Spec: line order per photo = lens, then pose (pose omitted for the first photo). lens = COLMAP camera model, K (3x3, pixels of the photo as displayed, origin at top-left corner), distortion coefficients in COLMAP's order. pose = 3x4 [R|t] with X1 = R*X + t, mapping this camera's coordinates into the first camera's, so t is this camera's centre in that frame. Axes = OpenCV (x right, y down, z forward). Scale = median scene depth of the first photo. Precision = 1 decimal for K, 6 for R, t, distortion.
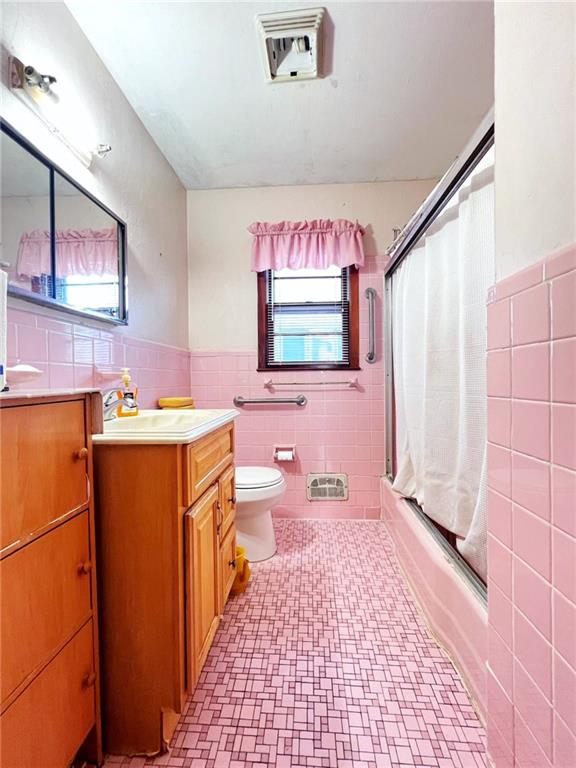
lens RADIAL K [[306.3, 0, 287.9], [0, 306.3, 383.4], [0, 0, 1]] dist [-0.005603, 0.001987]
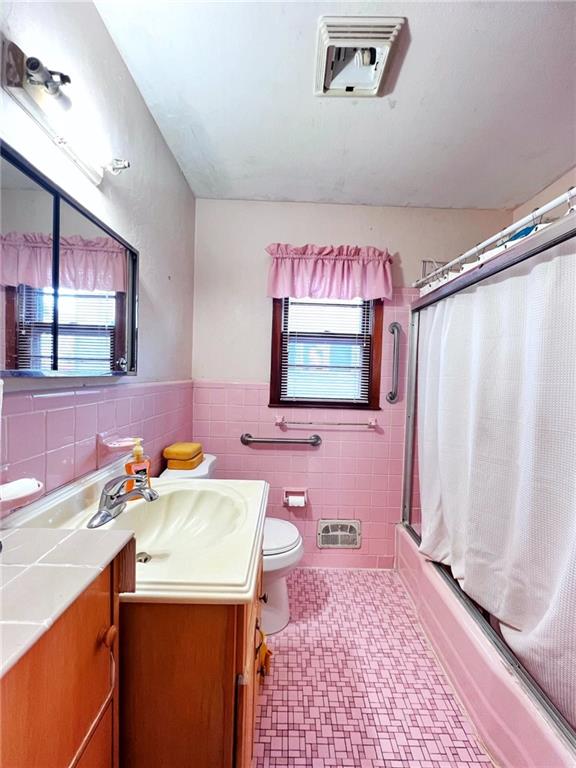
lens RADIAL K [[306.3, 0, 286.0], [0, 306.3, 381.9], [0, 0, 1]] dist [-0.005603, 0.001987]
pose [[0.996733, 0.039253, 0.070583, -0.147764], [-0.040599, 0.999018, 0.017737, -0.168813], [-0.069817, -0.020544, 0.997348, 0.121459]]
